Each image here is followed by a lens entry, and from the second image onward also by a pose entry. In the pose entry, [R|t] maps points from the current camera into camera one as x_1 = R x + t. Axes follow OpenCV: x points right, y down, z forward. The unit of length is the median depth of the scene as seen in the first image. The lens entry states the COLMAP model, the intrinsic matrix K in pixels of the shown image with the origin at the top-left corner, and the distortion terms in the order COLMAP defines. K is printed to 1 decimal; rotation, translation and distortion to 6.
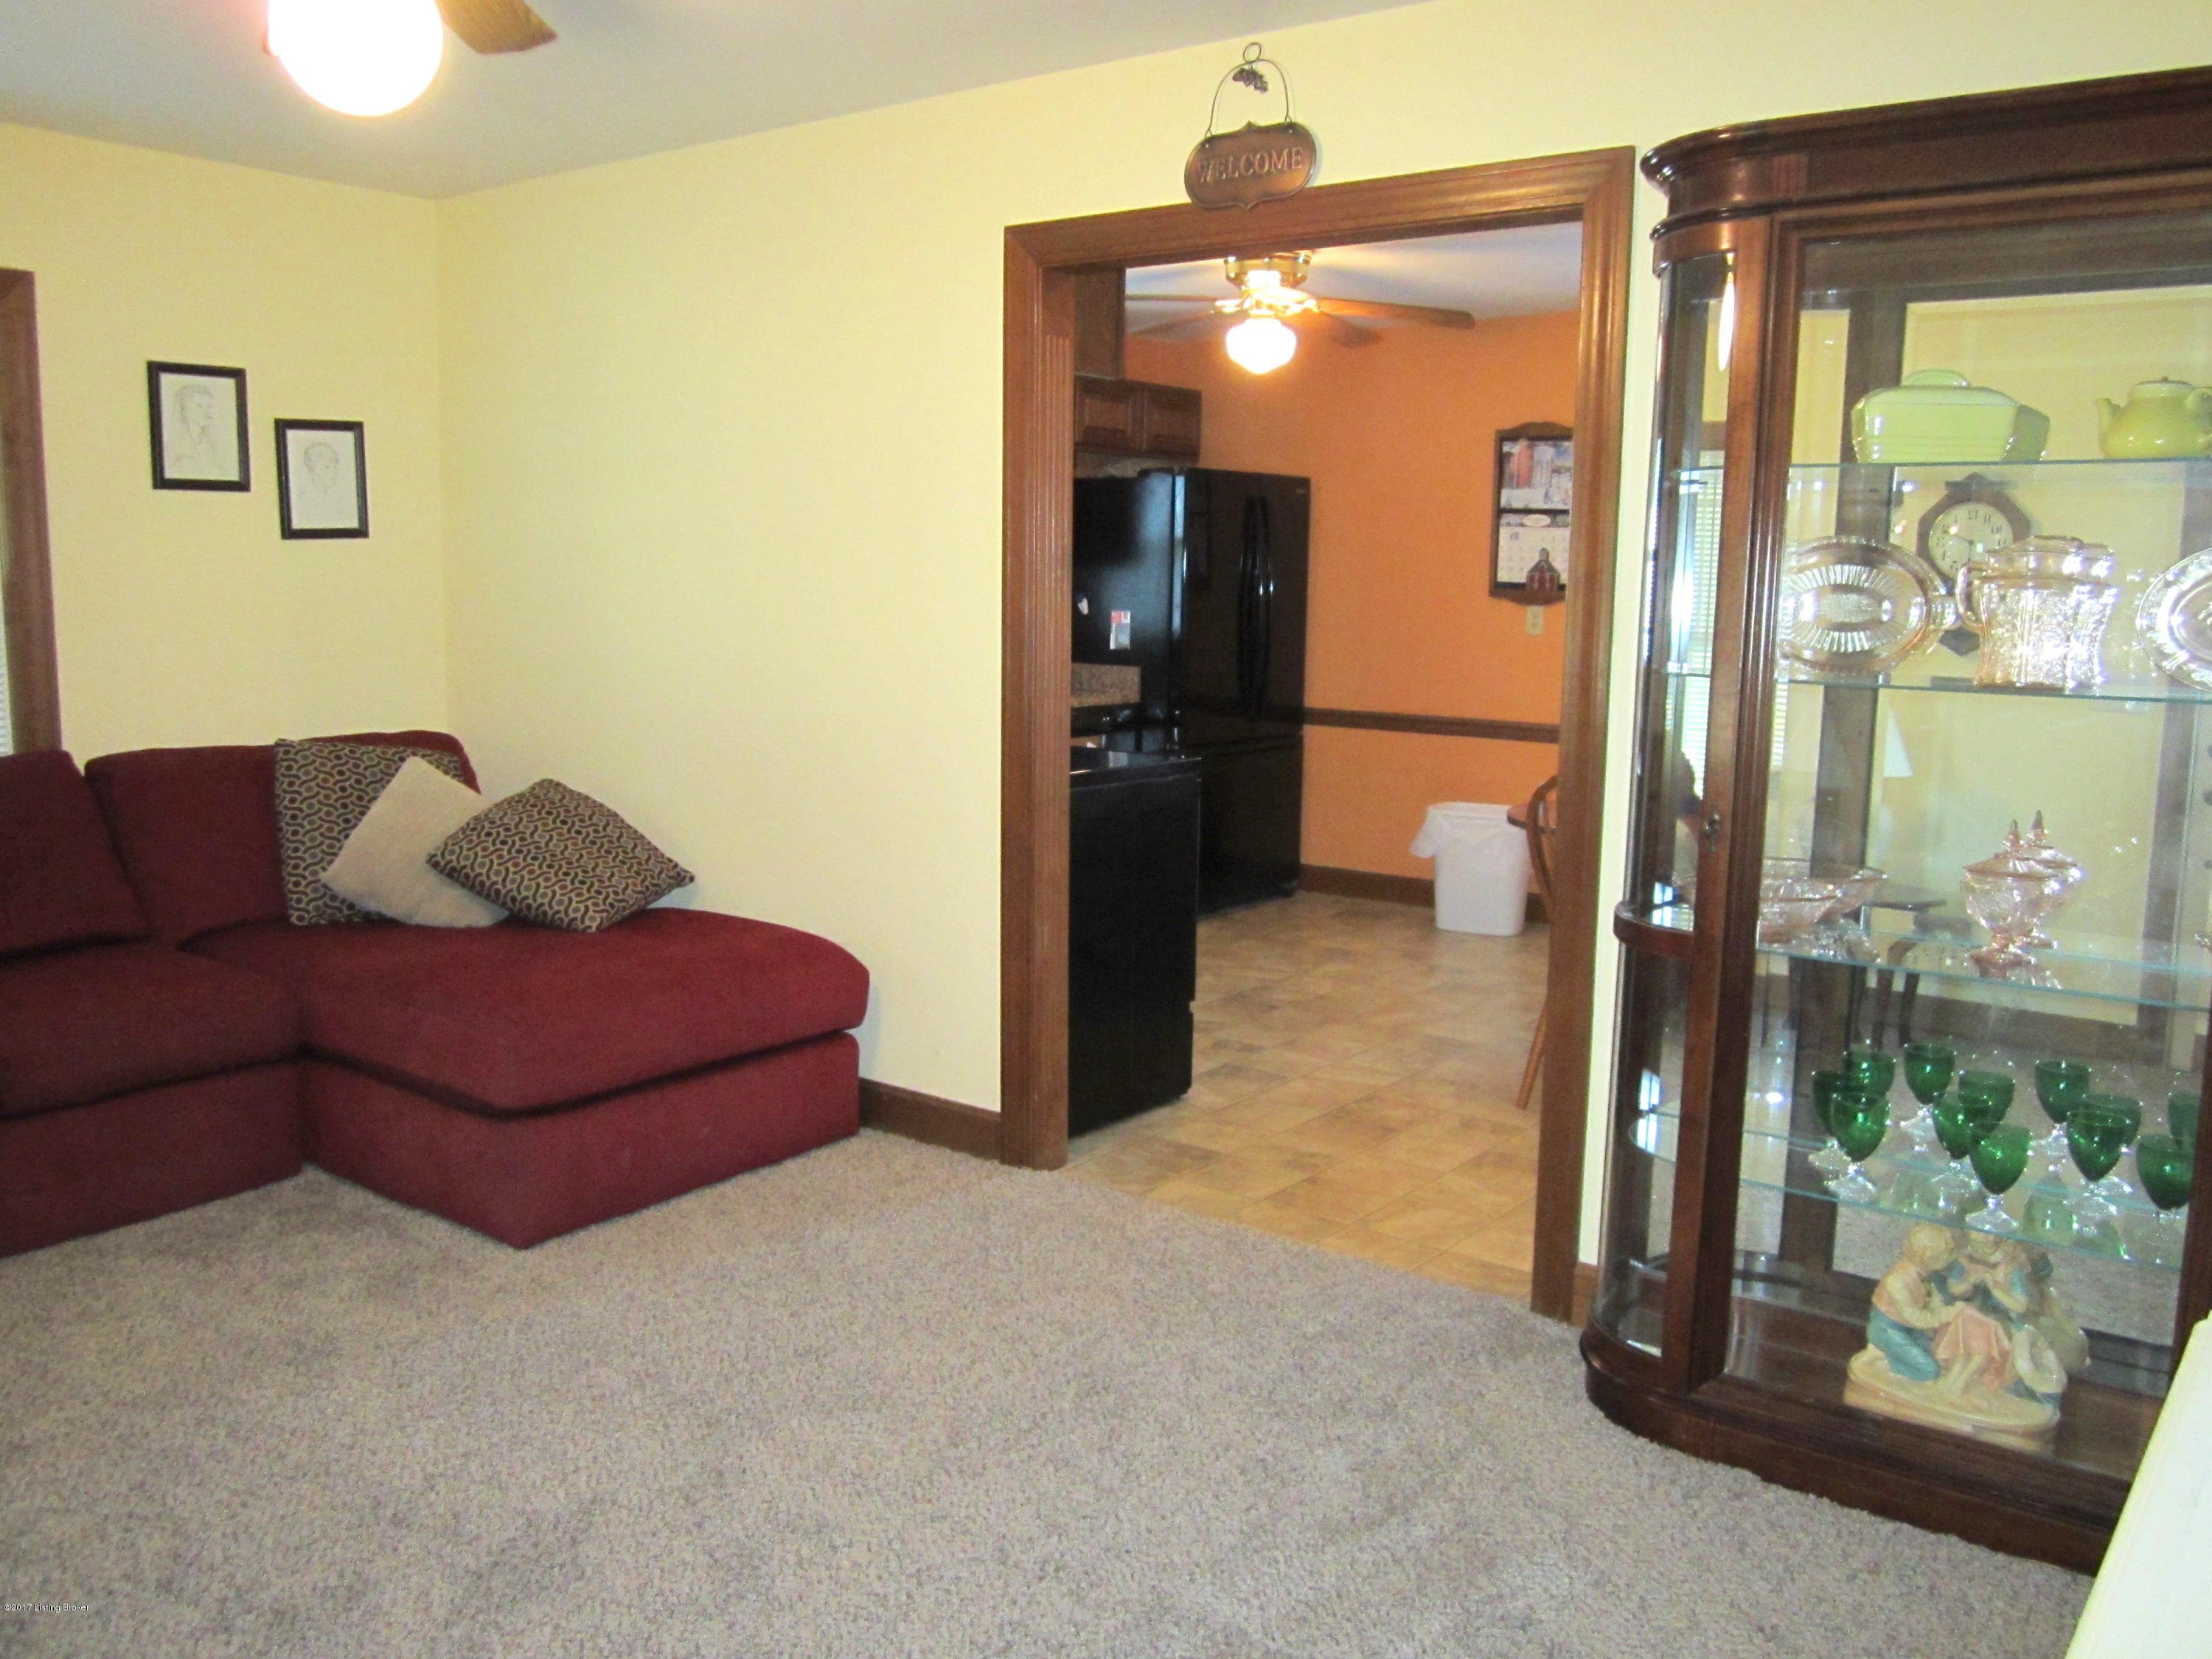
lens RADIAL K [[1830.4, 0, 1113.8], [0, 1830.4, 833.3], [0, 0, 1]] dist [-0.020161, -0.003479]
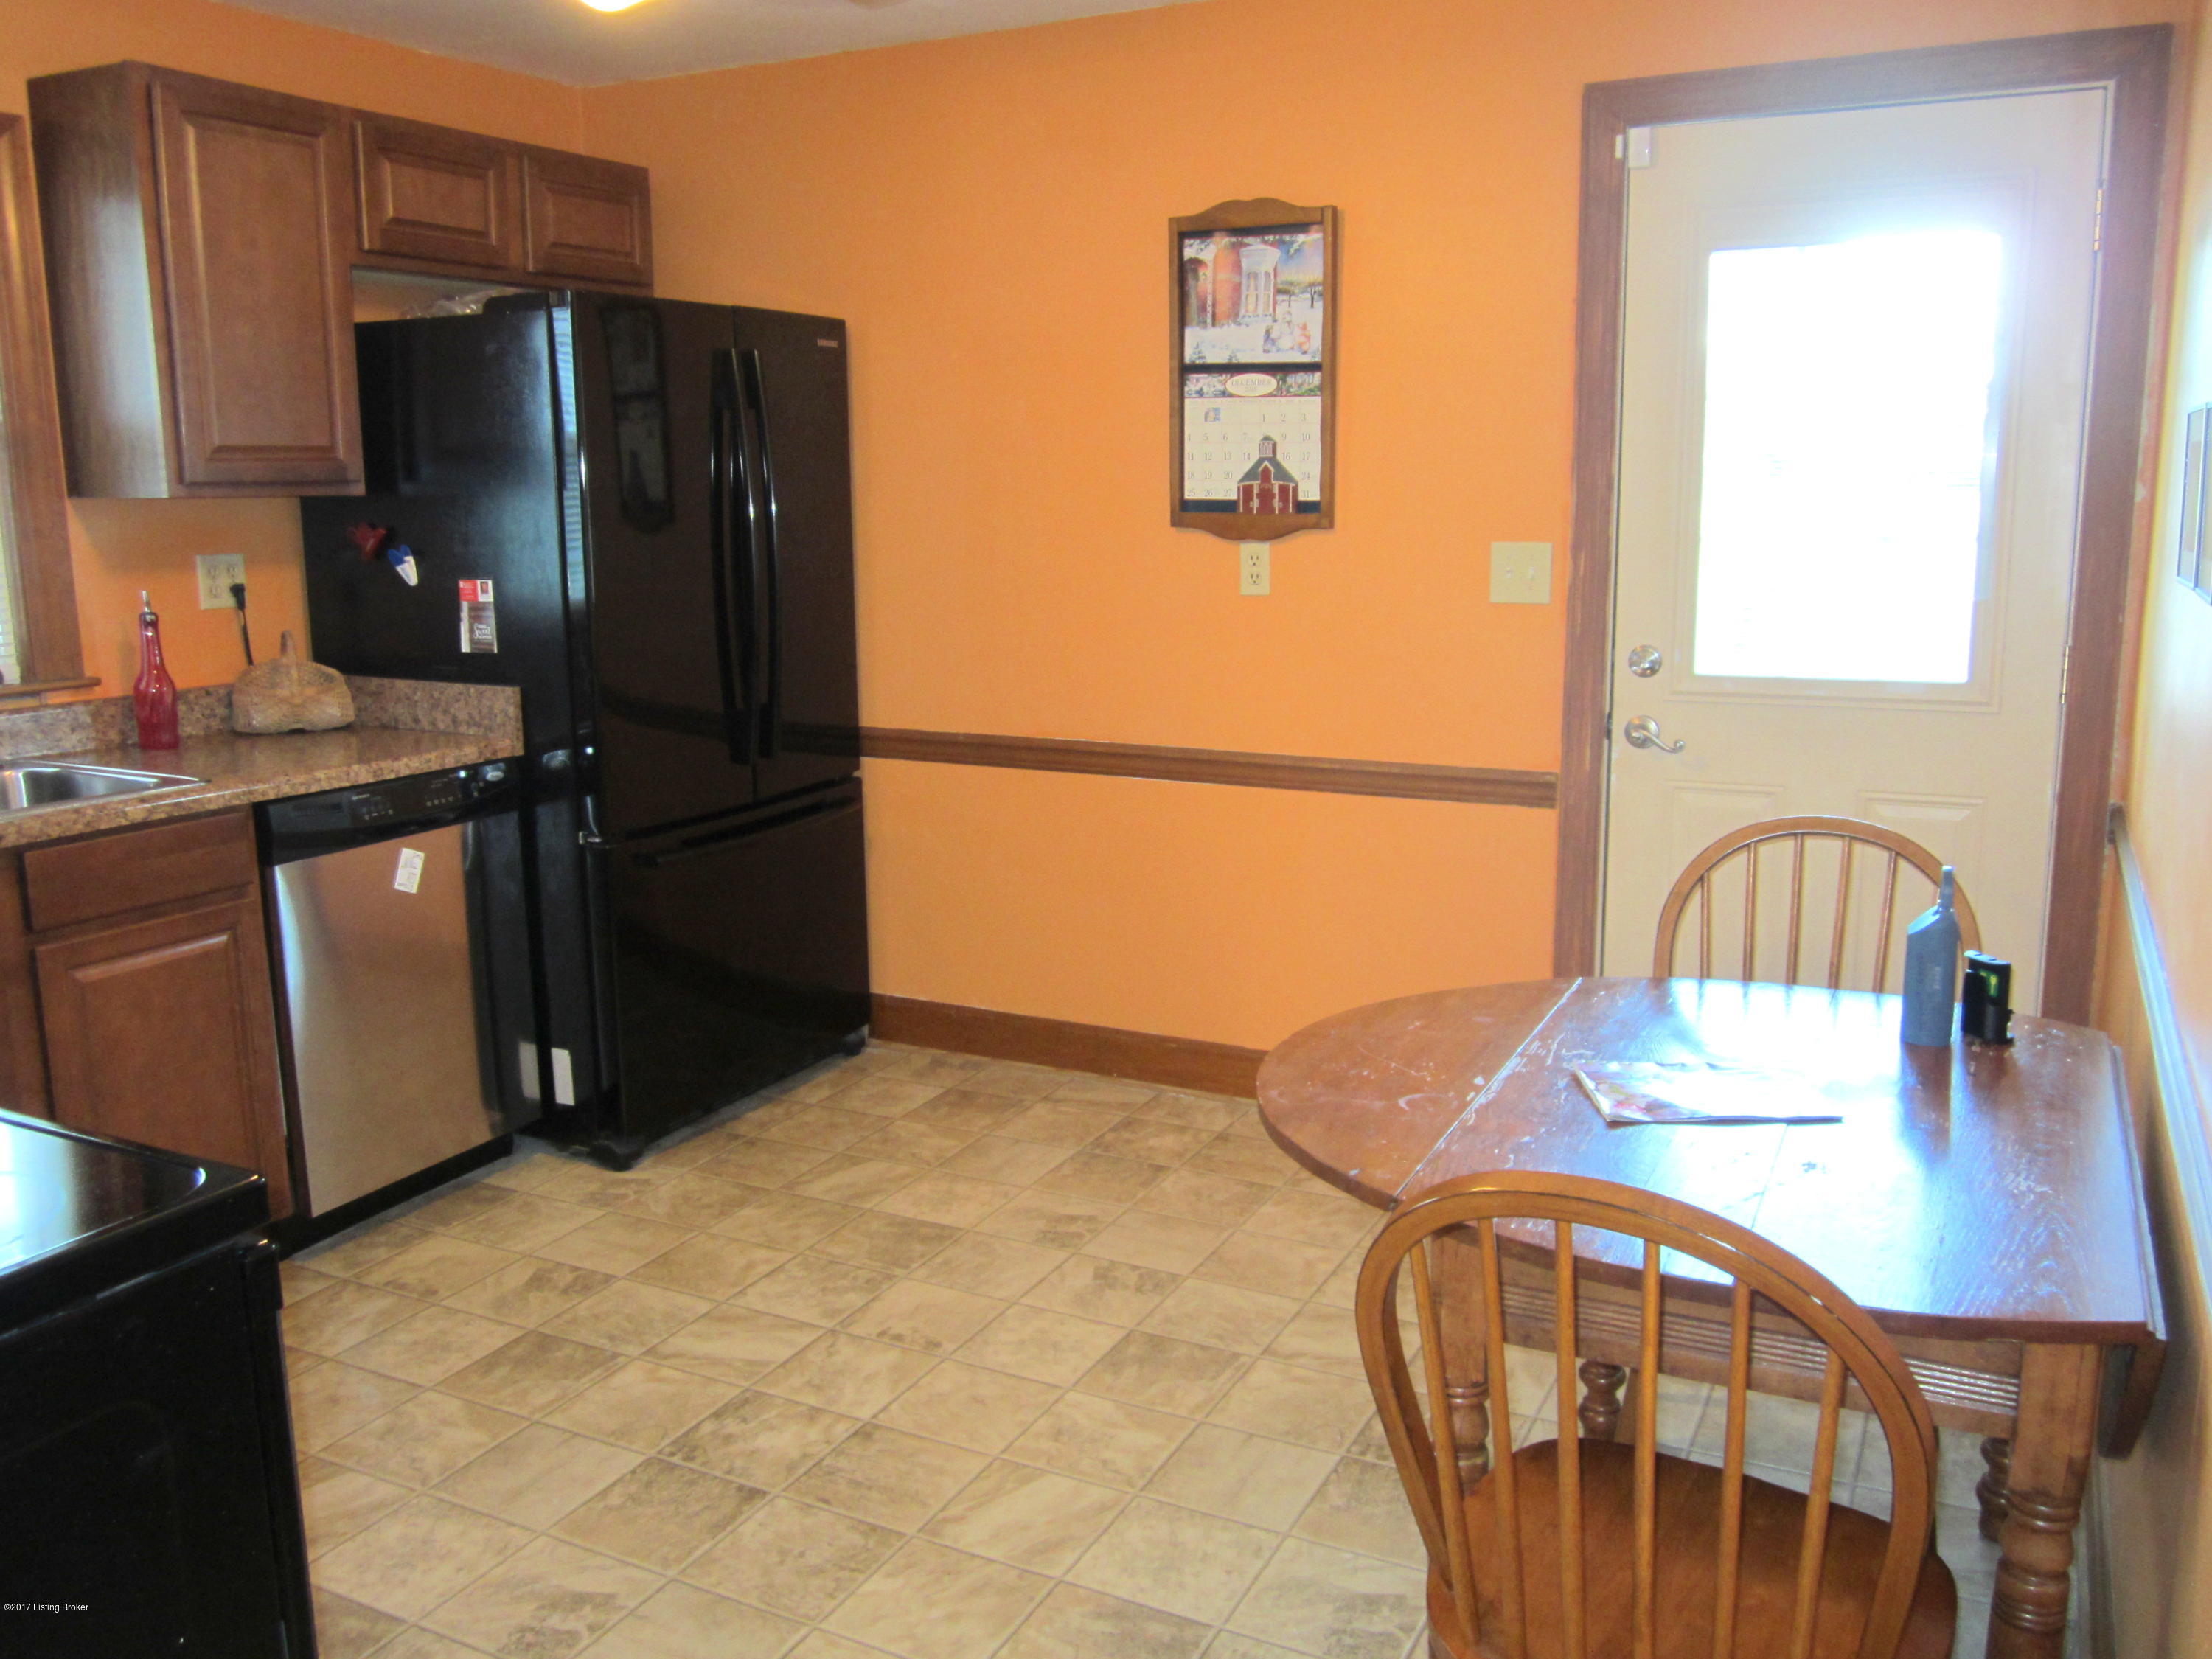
lens RADIAL K [[1830.4, 0, 1100.8], [0, 1830.4, 817.7], [0, 0, 1]] dist [-0.020161, -0.003479]
pose [[0.984655, -0.057376, 0.164811, 0.089545], [0.049641, 0.997481, 0.050679, -0.071881], [-0.167304, -0.041720, 0.985022, 0.462527]]
